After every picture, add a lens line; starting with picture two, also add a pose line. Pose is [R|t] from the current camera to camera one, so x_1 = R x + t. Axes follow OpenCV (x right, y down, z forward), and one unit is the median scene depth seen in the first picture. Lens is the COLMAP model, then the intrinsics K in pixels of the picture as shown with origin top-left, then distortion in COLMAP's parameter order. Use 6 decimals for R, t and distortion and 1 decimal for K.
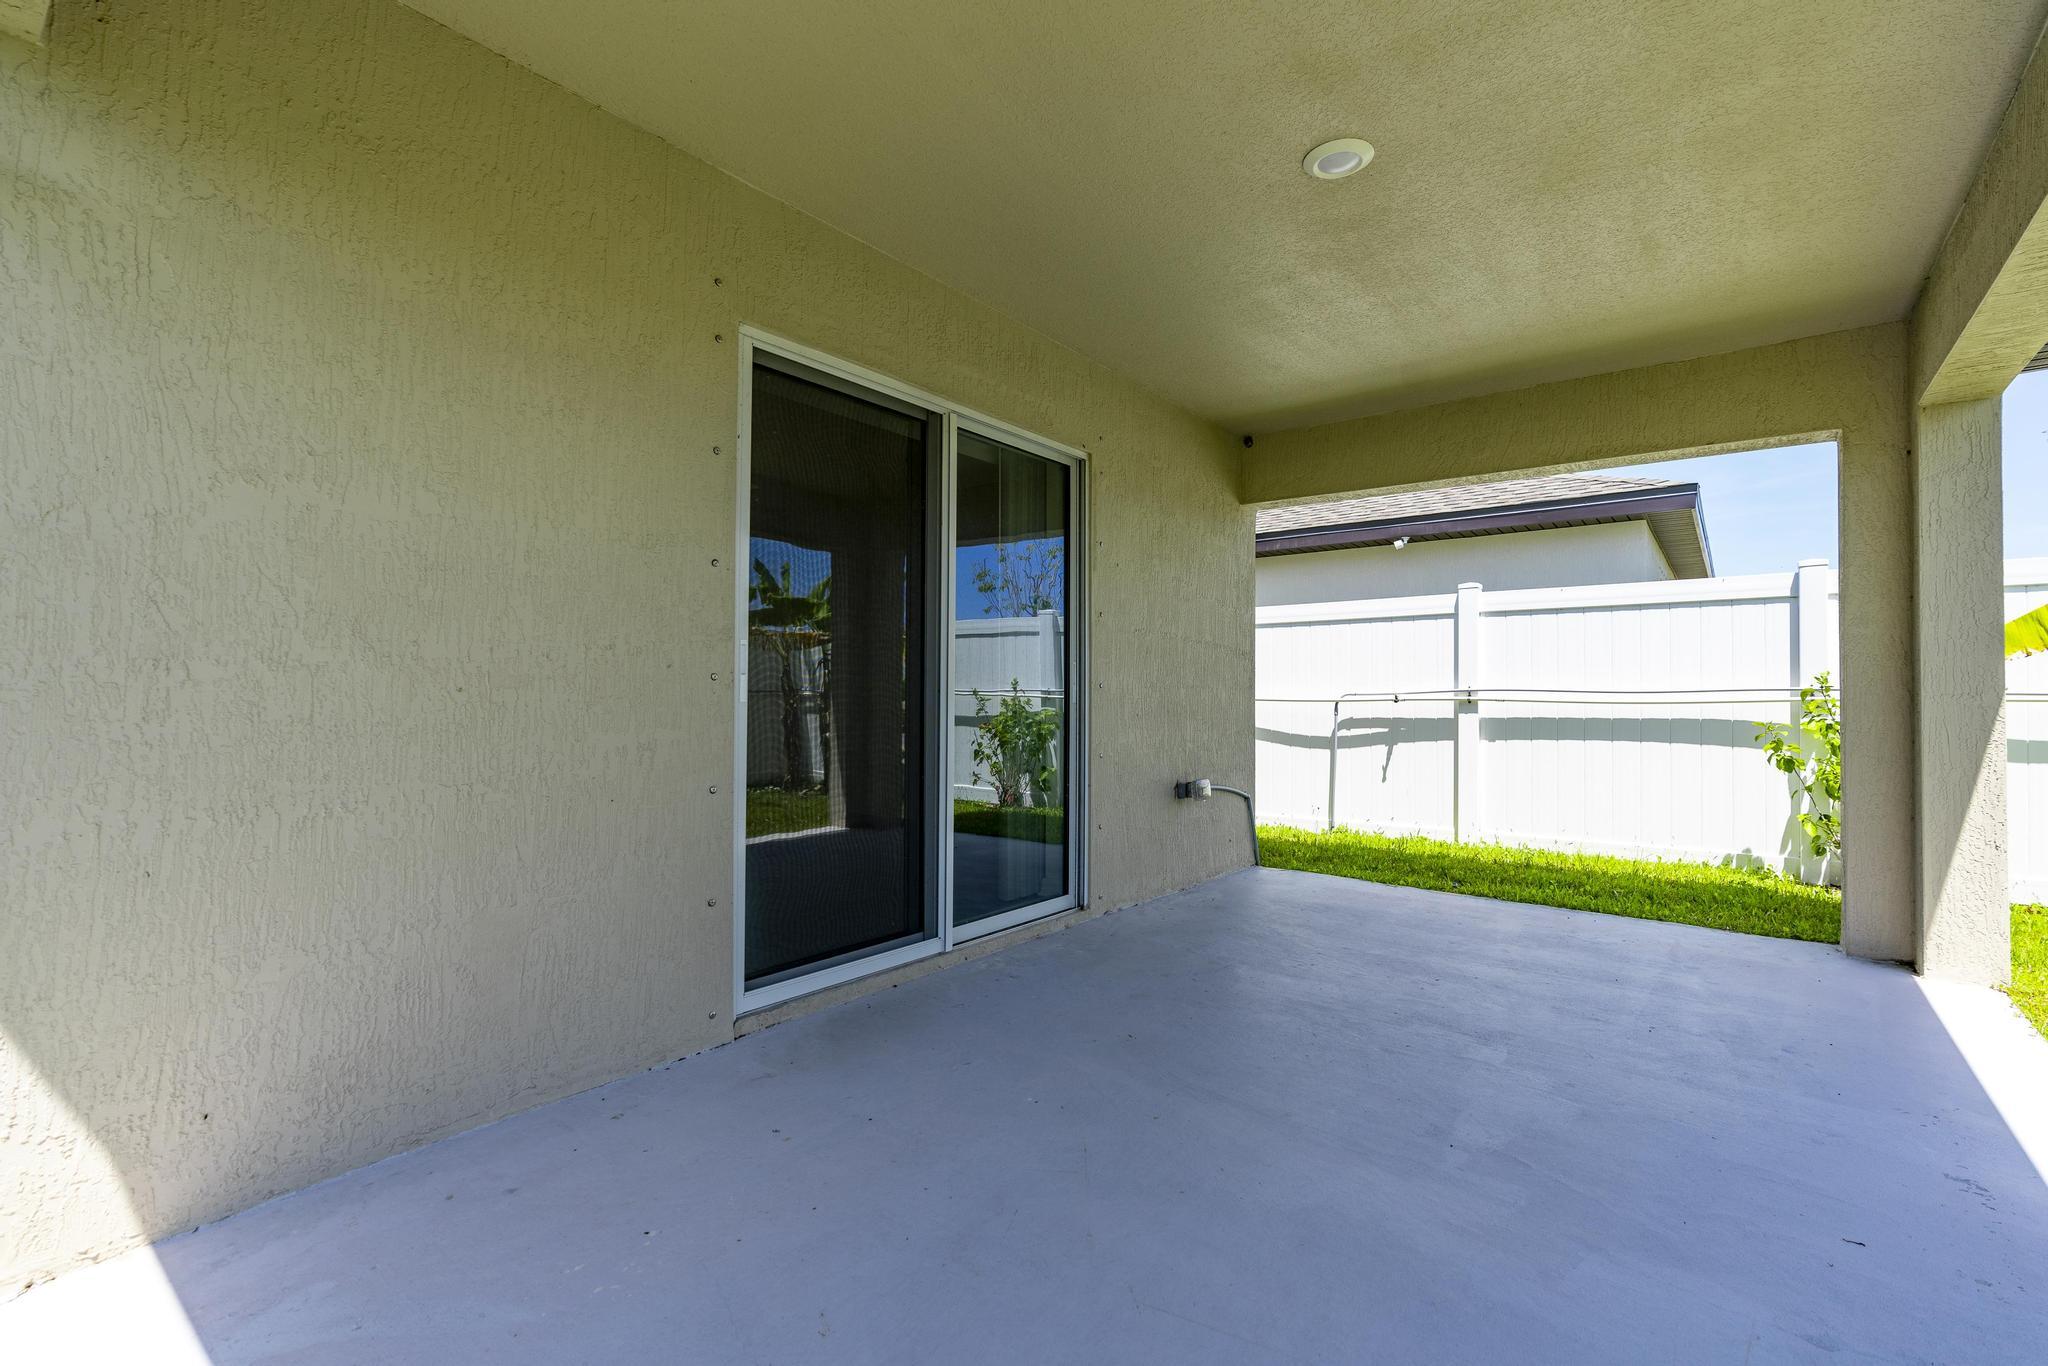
lens RADIAL K [[919.3, 0, 1022.4], [0, 919.3, 685.7], [0, 0, 1]] dist [-0.011450, 0.003497]
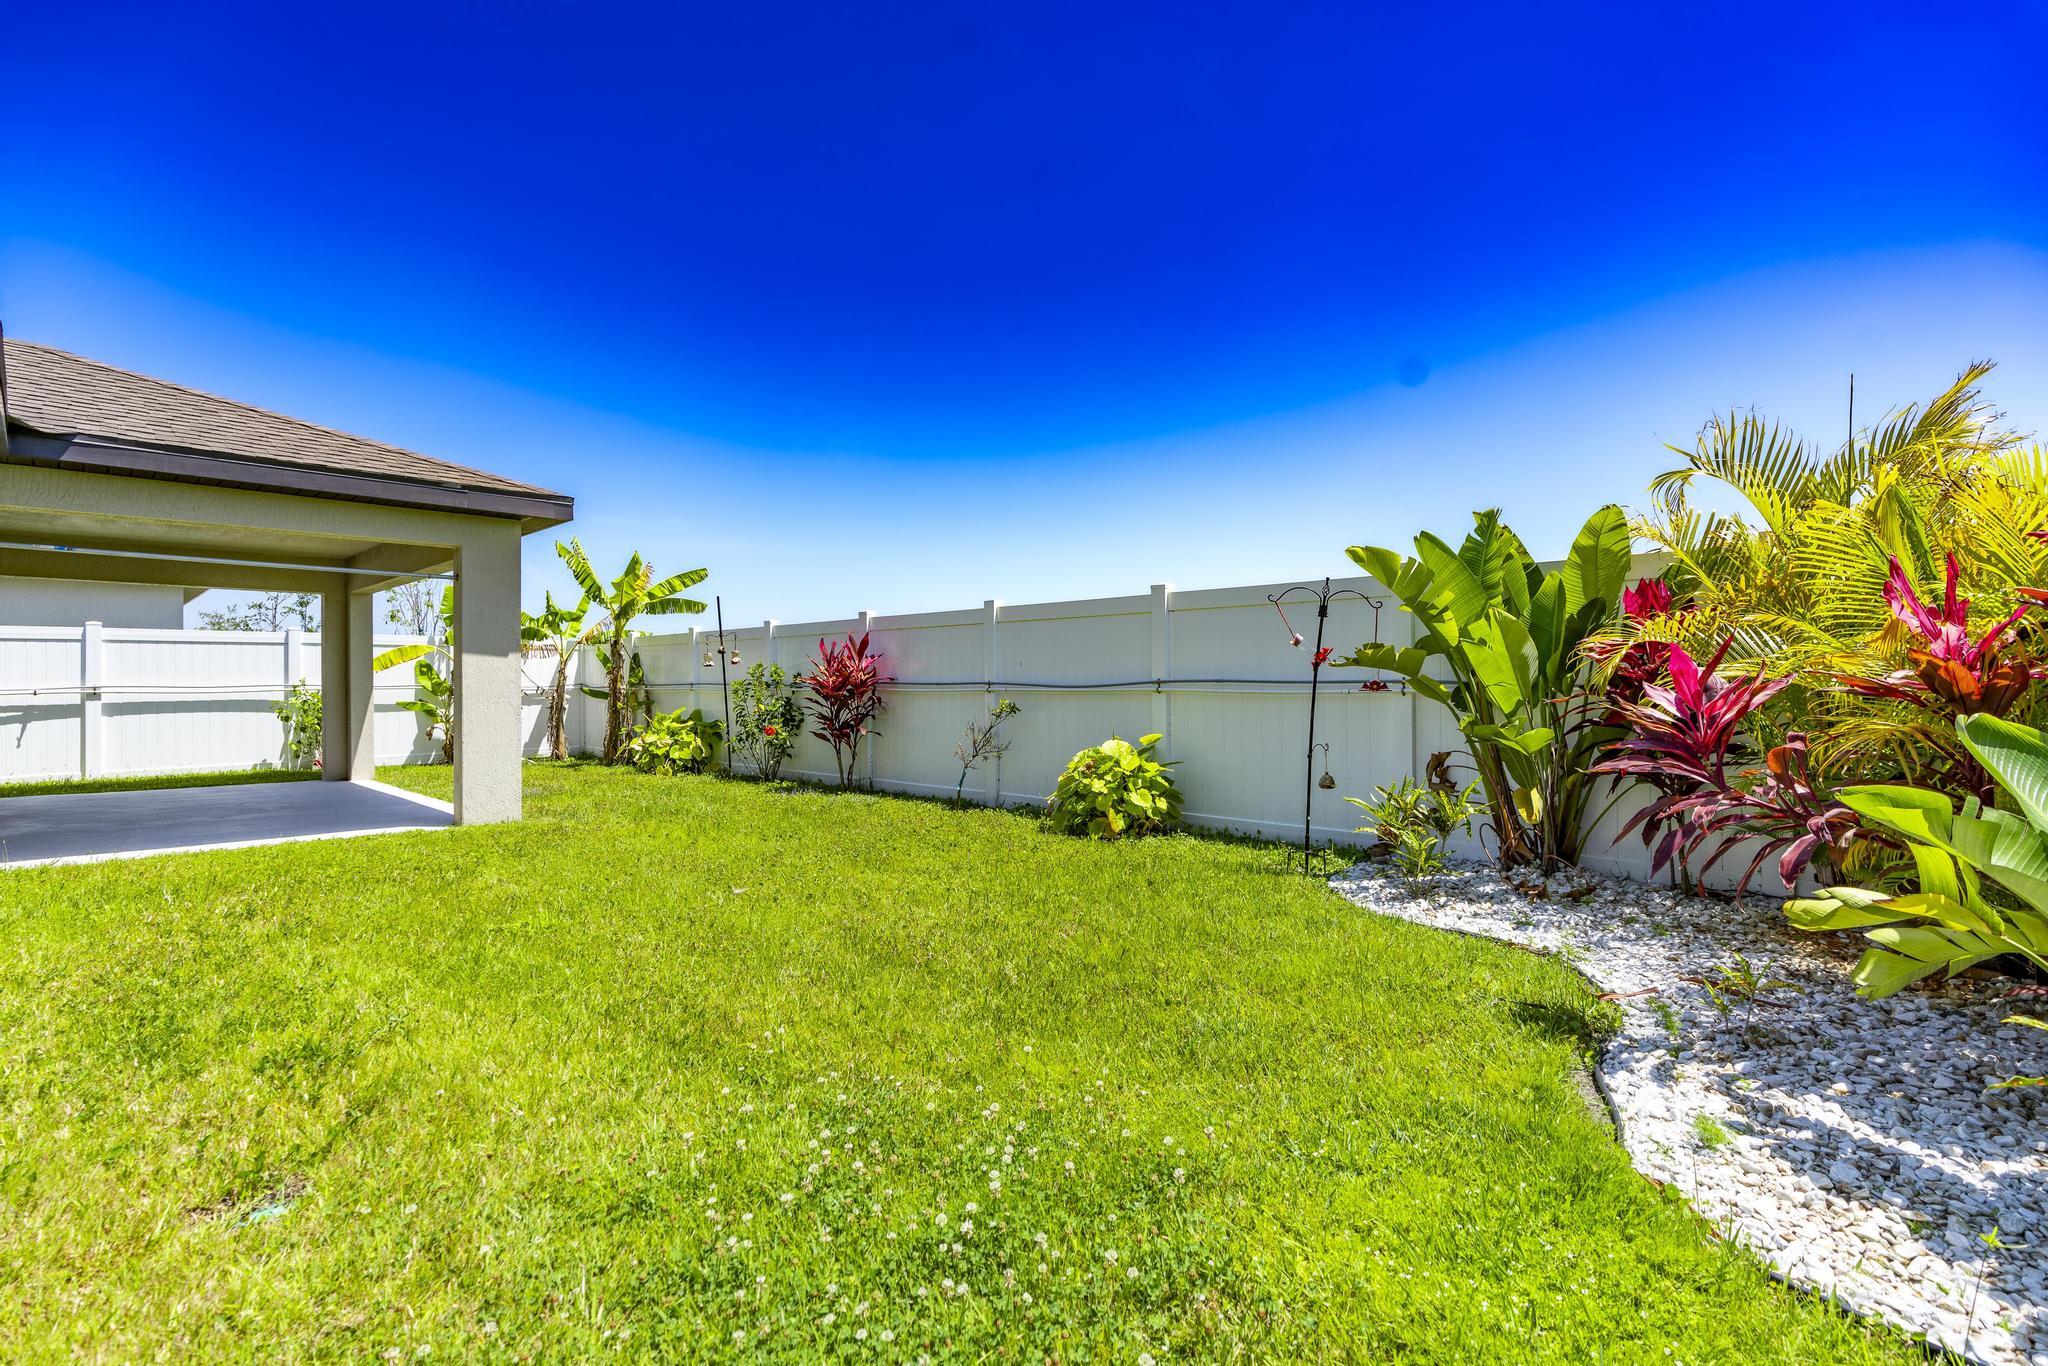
lens RADIAL K [[919.3, 0, 1034.0], [0, 919.3, 675.3], [0, 0, 1]] dist [-0.011450, 0.003497]
pose [[0.069059, -0.002191, 0.997610, -1.225184], [-0.003813, 0.999990, 0.002460, -0.031212], [-0.997605, -0.003974, 0.069050, -0.951820]]
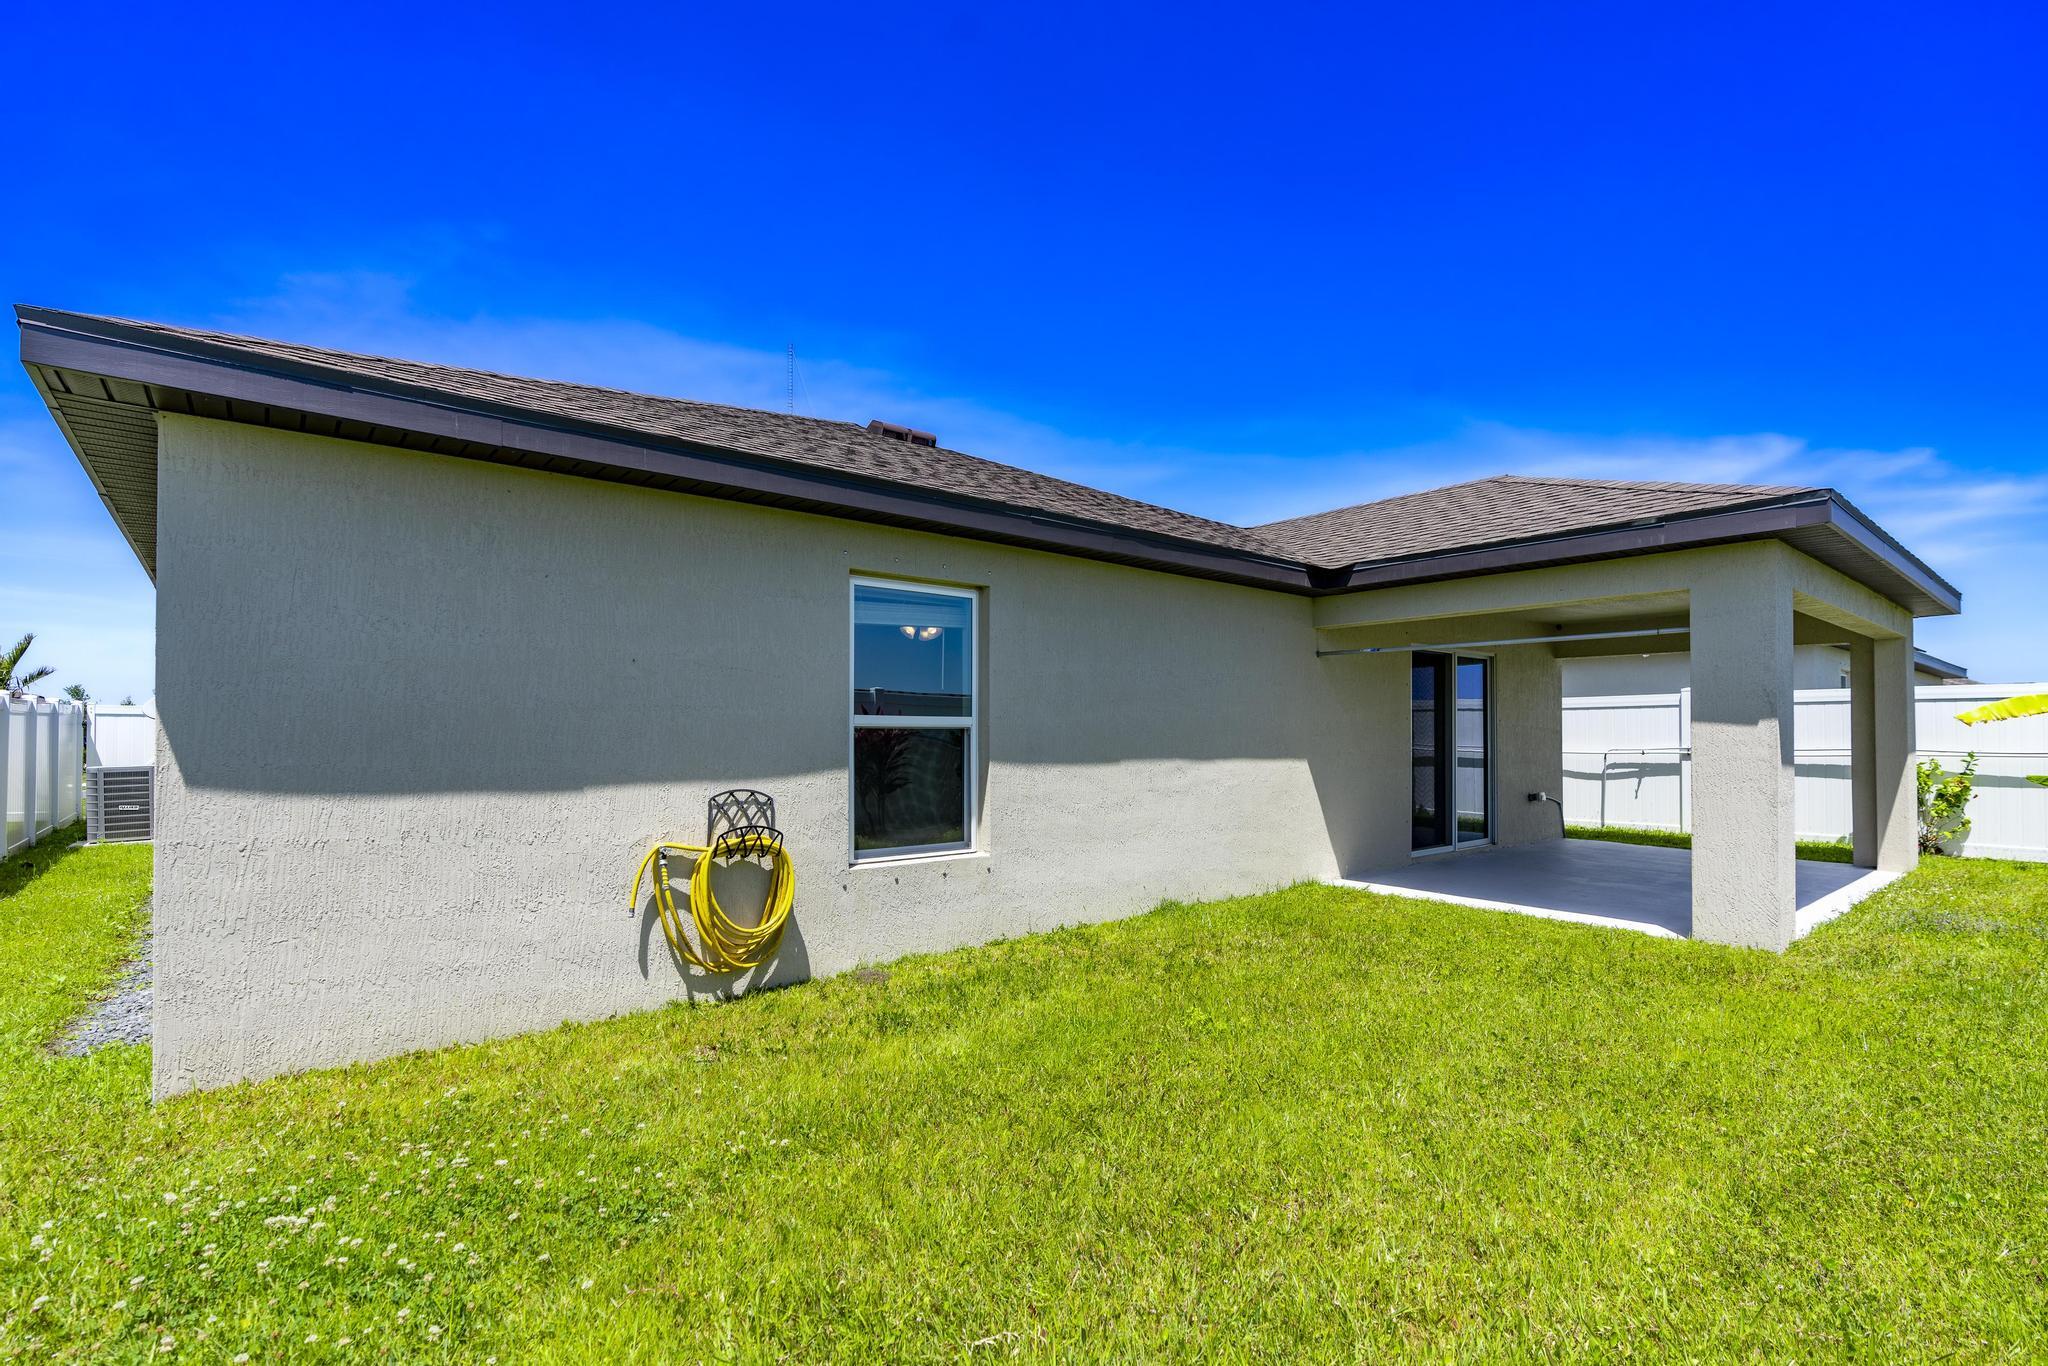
lens RADIAL K [[919.3, 0, 998.3], [0, 919.3, 725.2], [0, 0, 1]] dist [-0.011450, 0.003497]
pose [[0.973127, -0.011060, -0.230002, -0.501096], [0.010714, 0.999939, -0.002755, -0.058309], [0.230019, 0.000216, 0.973186, -1.265987]]
